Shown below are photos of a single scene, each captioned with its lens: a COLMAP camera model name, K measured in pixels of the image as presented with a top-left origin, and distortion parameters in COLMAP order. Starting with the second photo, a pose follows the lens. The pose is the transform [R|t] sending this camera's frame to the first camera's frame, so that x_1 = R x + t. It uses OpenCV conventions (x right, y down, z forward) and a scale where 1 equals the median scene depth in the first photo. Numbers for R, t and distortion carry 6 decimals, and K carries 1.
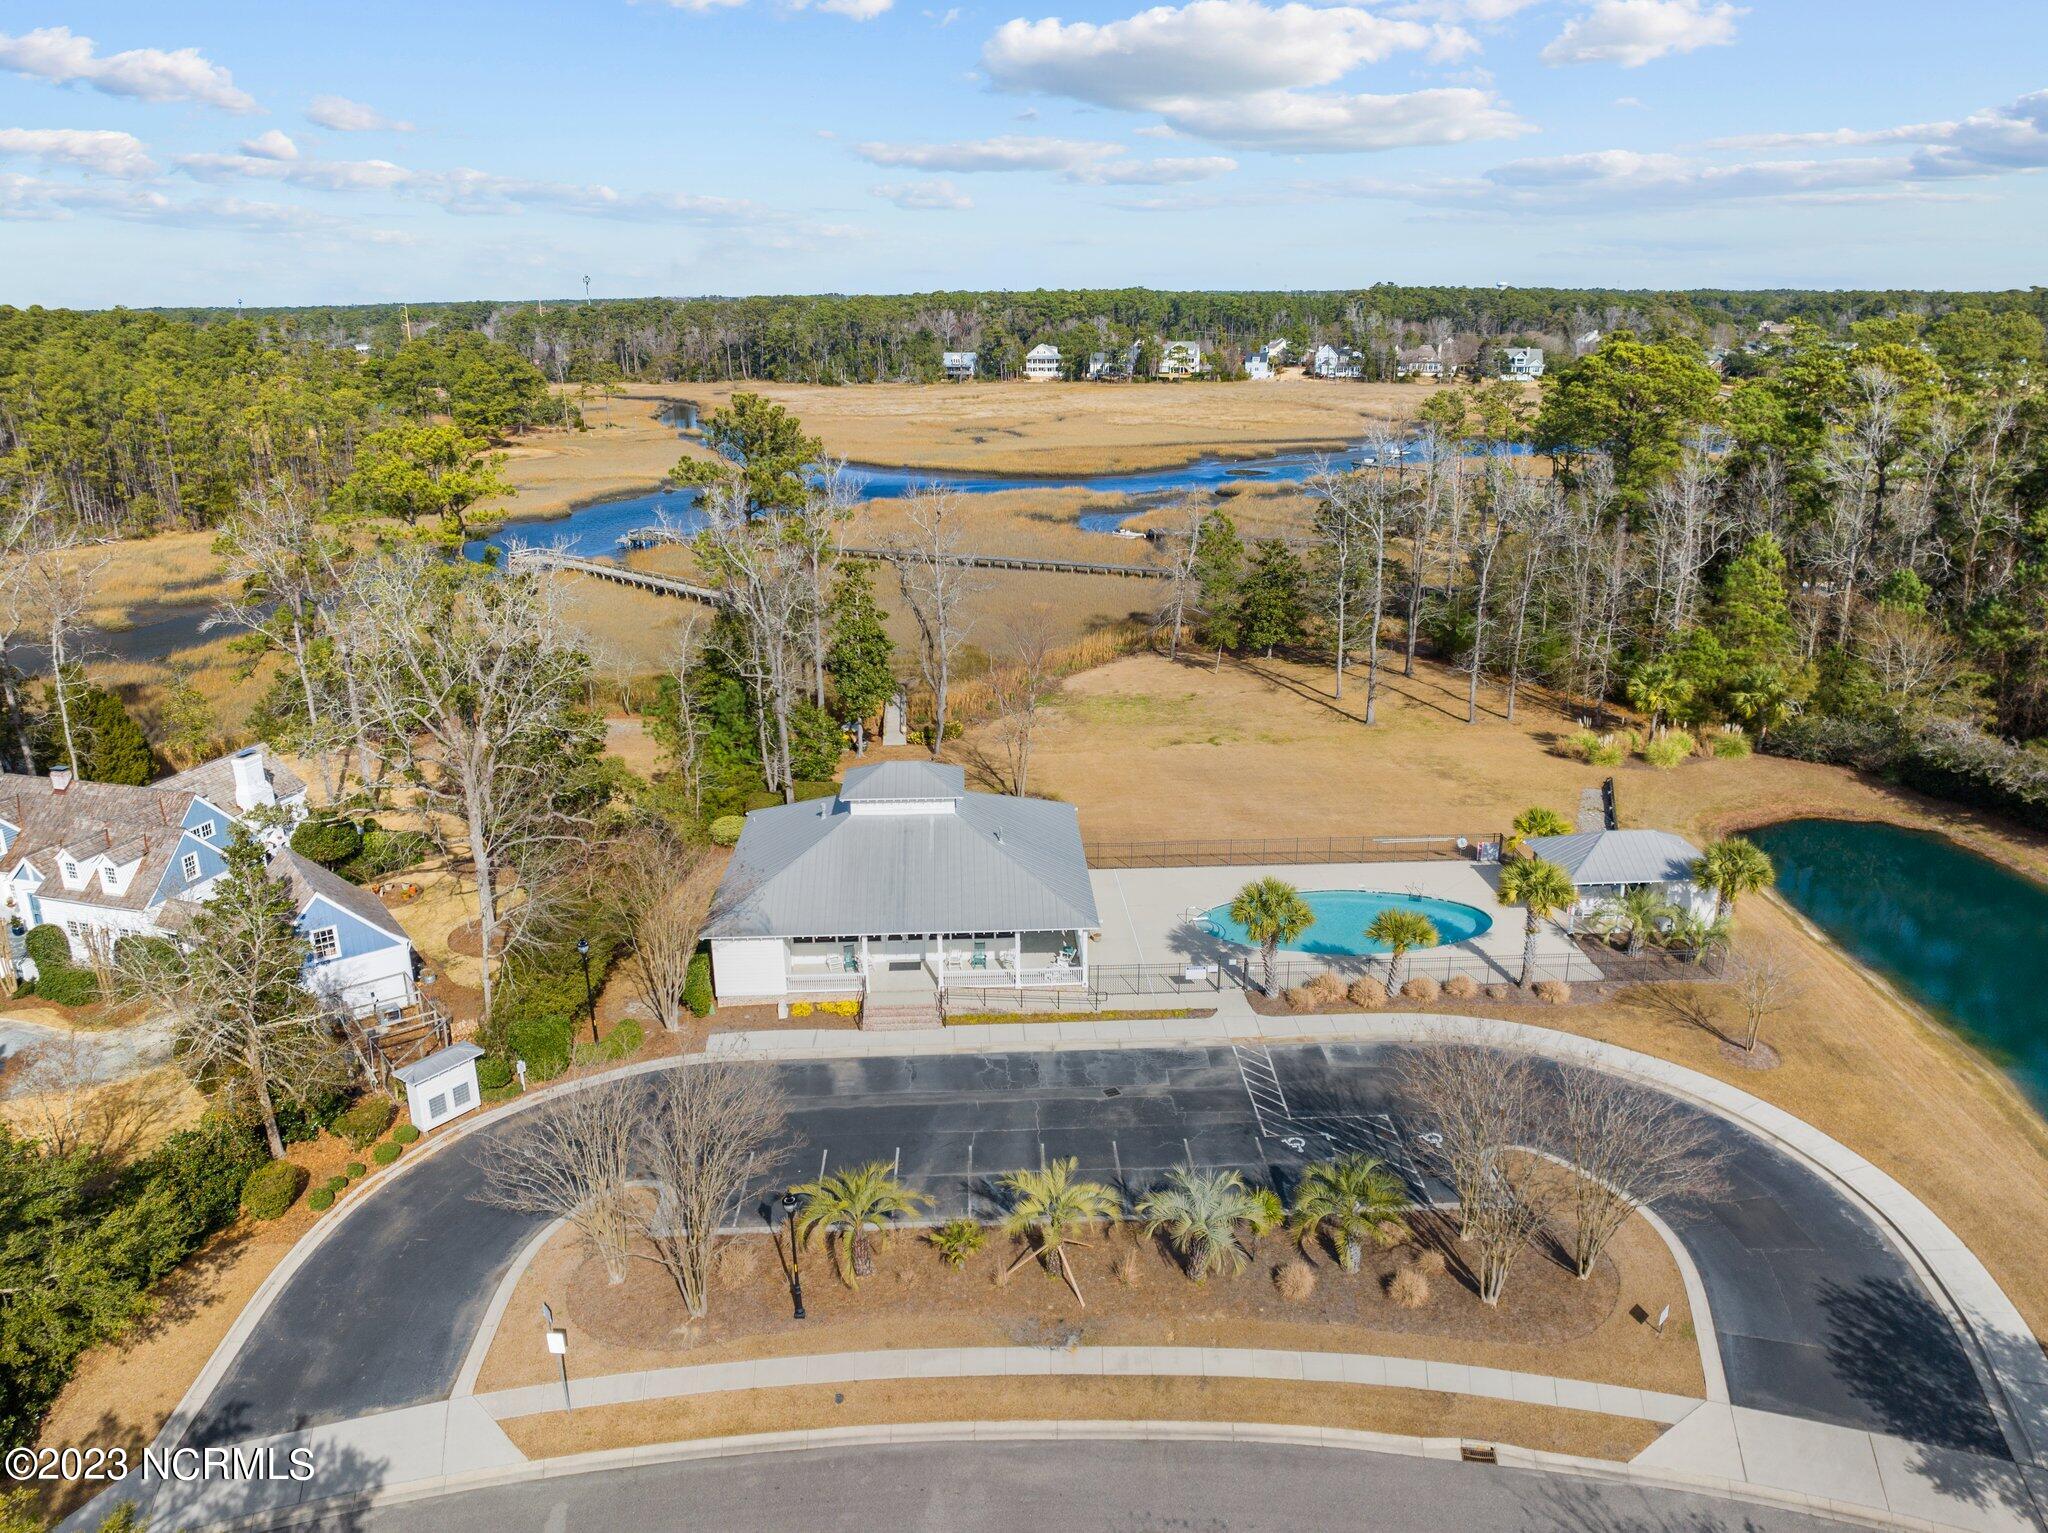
lens RADIAL K [[1416.0, 0, 1027.3], [0, 1416.0, 763.3], [0, 0, 1]] dist [-0.025333, 0.012889]
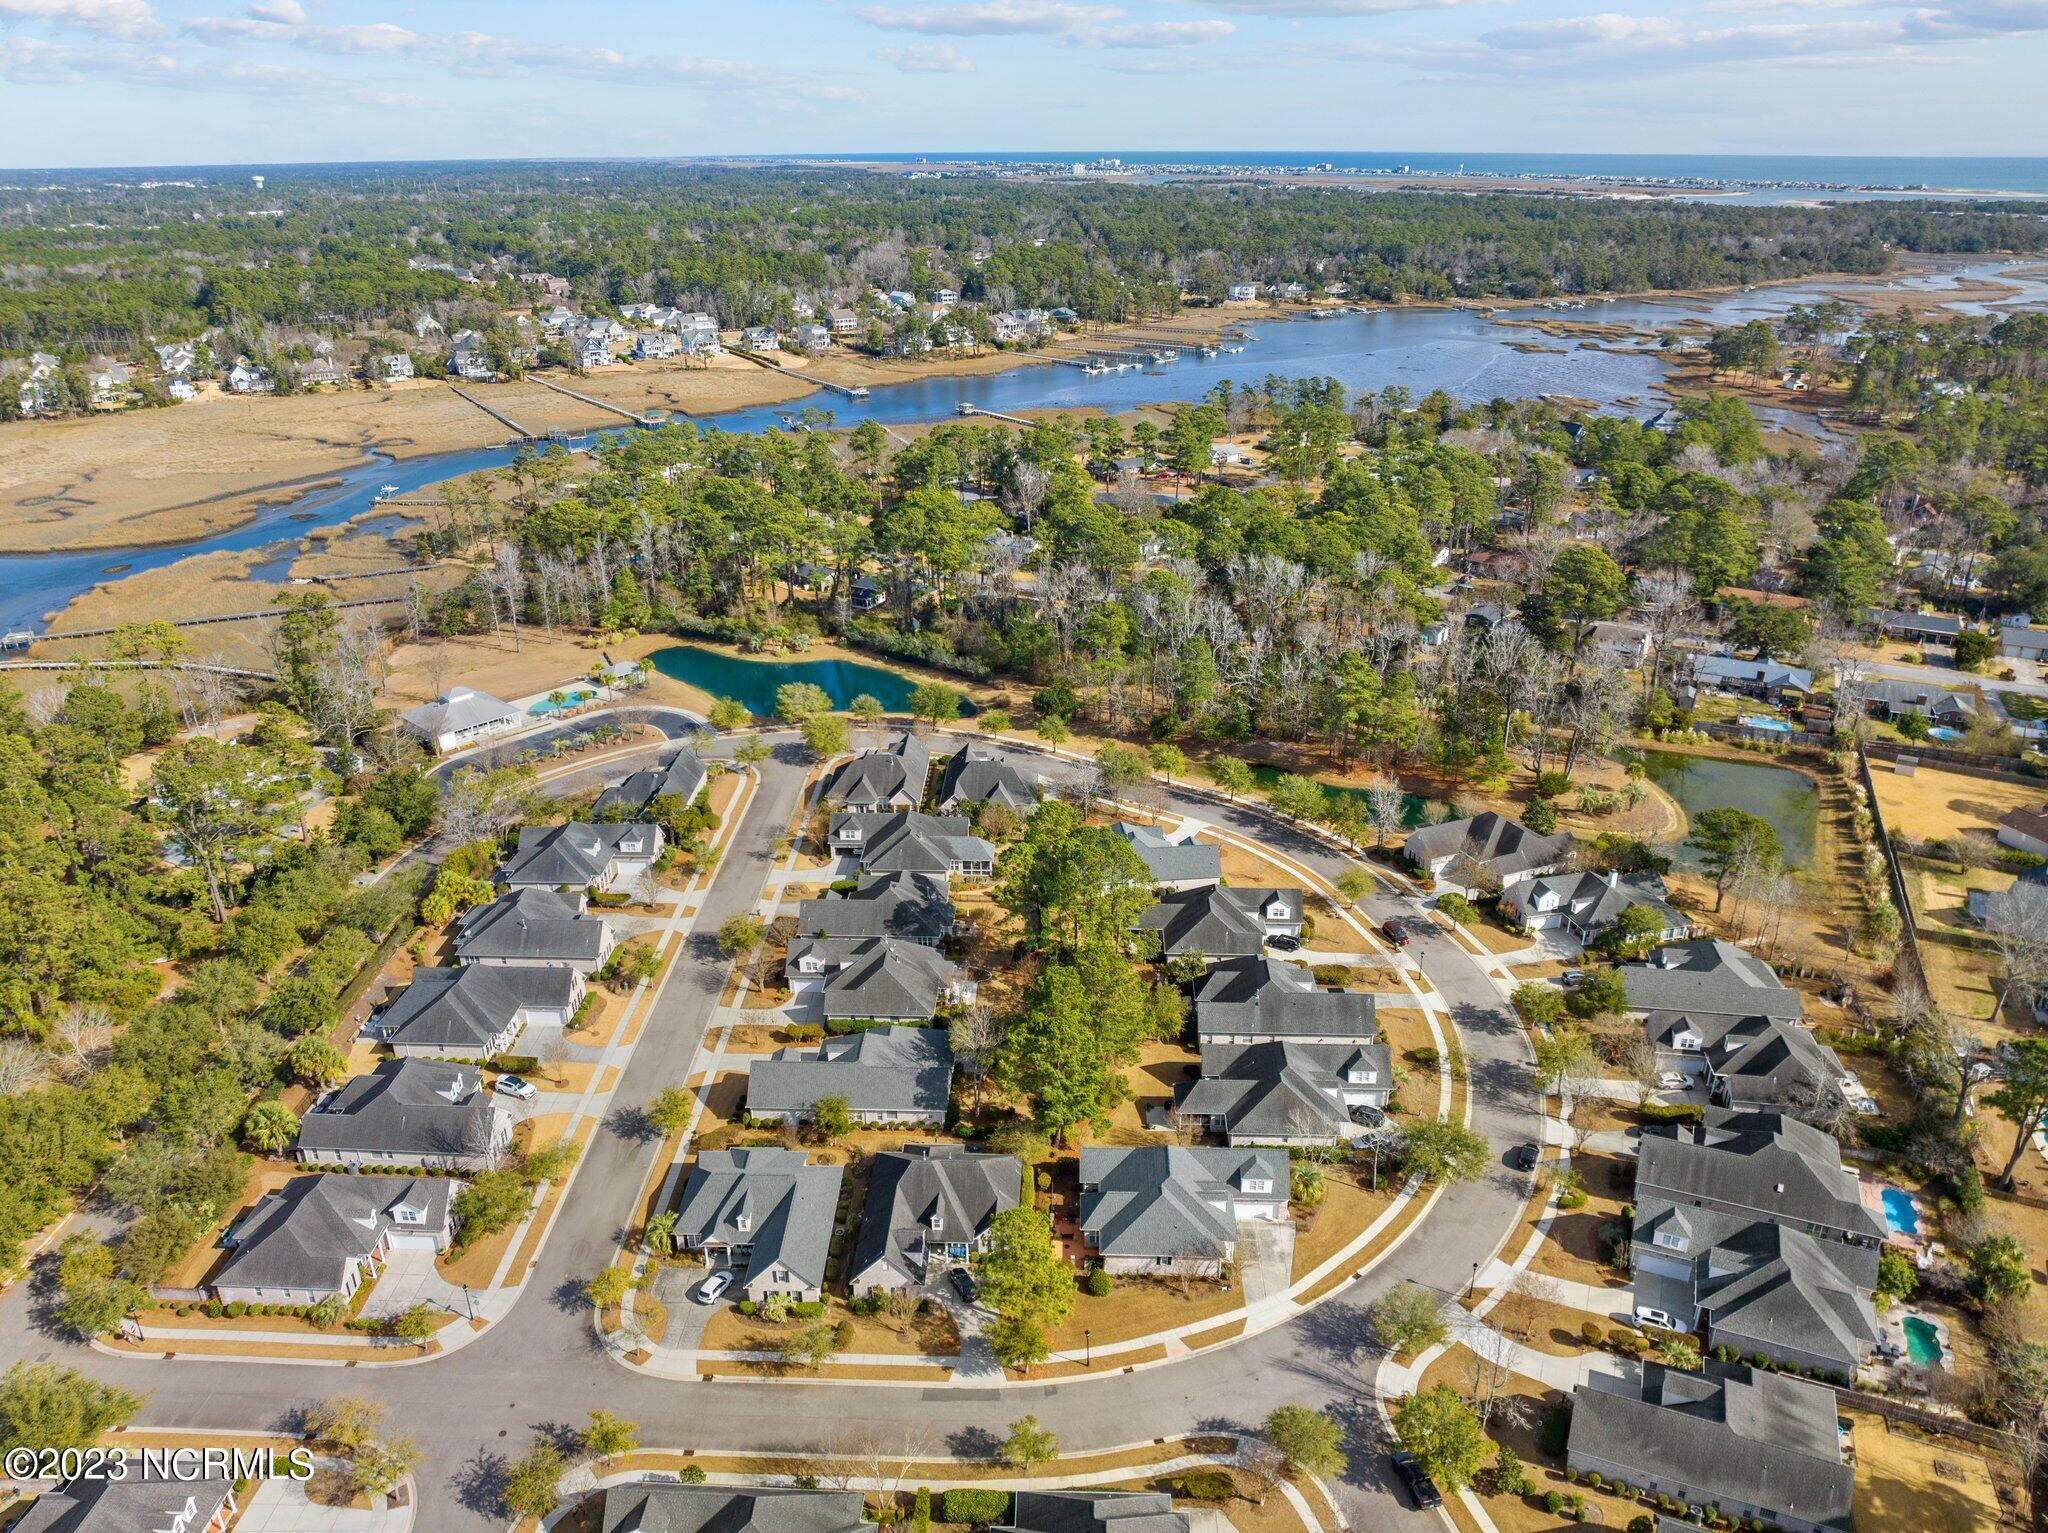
lens RADIAL K [[1416.0, 0, 1026.9], [0, 1416.0, 763.8], [0, 0, 1]] dist [-0.025333, 0.012889]
pose [[0.704178, -0.273229, 0.655346, -1.136532], [0.215733, 0.961691, 0.169144, -0.083165], [-0.676456, 0.022273, 0.736146, -2.116095]]
